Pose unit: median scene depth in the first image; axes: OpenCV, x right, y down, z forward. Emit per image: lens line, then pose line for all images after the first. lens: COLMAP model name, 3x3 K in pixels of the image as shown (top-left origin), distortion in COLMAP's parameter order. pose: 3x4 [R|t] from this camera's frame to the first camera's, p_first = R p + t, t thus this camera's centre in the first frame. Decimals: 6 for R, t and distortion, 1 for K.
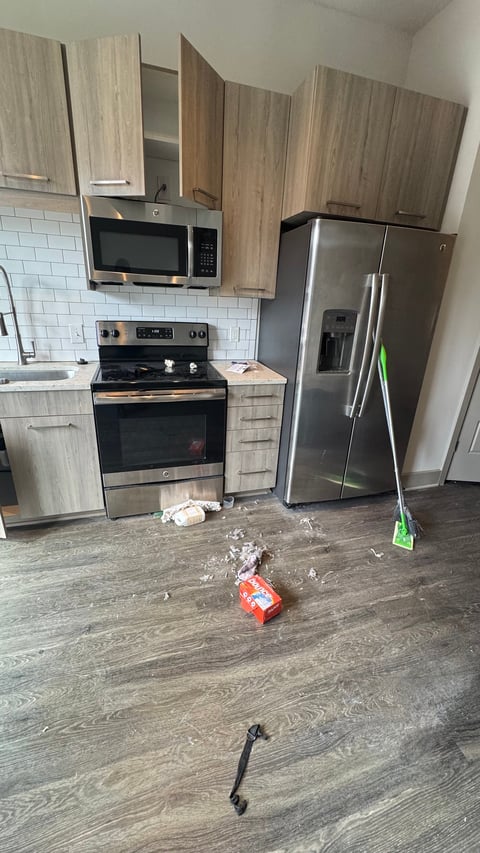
lens RADIAL K [[339.5, 0, 239.7], [0, 339.5, 426.8], [0, 0, 1]] dist [-0.000775, -0.000039]
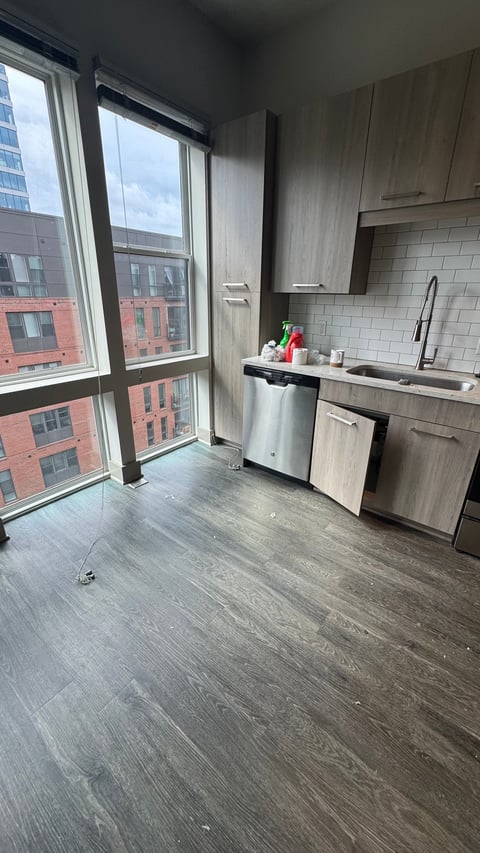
lens RADIAL K [[339.5, 0, 239.8], [0, 339.5, 425.7], [0, 0, 1]] dist [-0.000775, -0.000039]
pose [[0.577235, 0.263709, -0.772824, -0.116932], [-0.282991, 0.952371, 0.113605, 0.022409], [0.765974, 0.153126, 0.624369, -0.059554]]
